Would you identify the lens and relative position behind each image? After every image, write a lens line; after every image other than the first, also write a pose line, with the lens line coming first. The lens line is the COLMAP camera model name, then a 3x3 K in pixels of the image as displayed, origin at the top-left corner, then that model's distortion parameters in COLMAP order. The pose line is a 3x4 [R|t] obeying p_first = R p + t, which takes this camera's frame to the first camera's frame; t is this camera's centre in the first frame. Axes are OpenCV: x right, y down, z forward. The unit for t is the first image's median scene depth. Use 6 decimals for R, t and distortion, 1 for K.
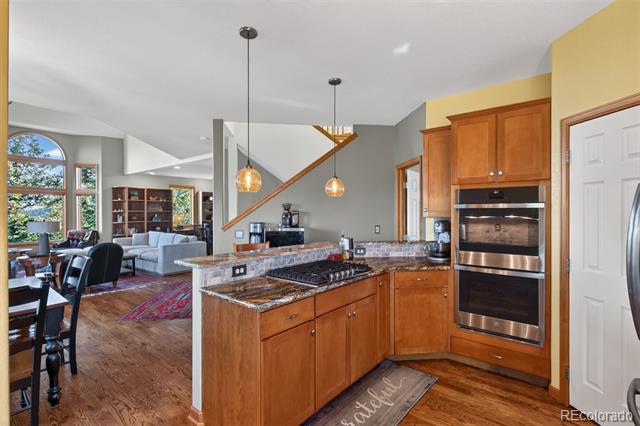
lens RADIAL K [[306.6, 0, 320.1], [0, 306.6, 215.1], [0, 0, 1]] dist [0.000096, 0.000135]
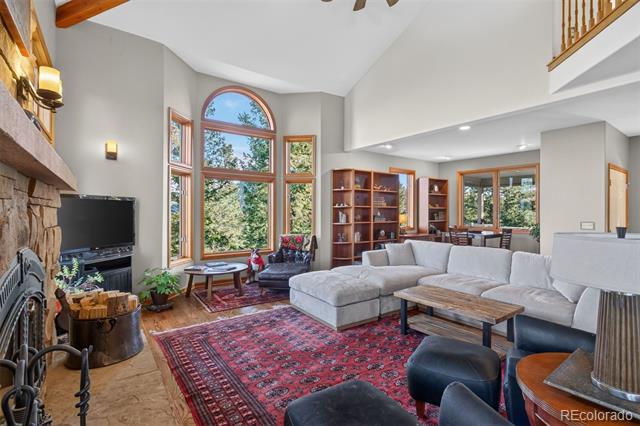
lens RADIAL K [[306.6, 0, 320.4], [0, 306.6, 211.4], [0, 0, 1]] dist [0.000096, 0.000135]
pose [[0.965715, 0.000586, -0.259603, -0.527739], [-0.003152, 0.999950, -0.009467, 0.004810], [0.259585, 0.009961, 0.965669, 0.353338]]
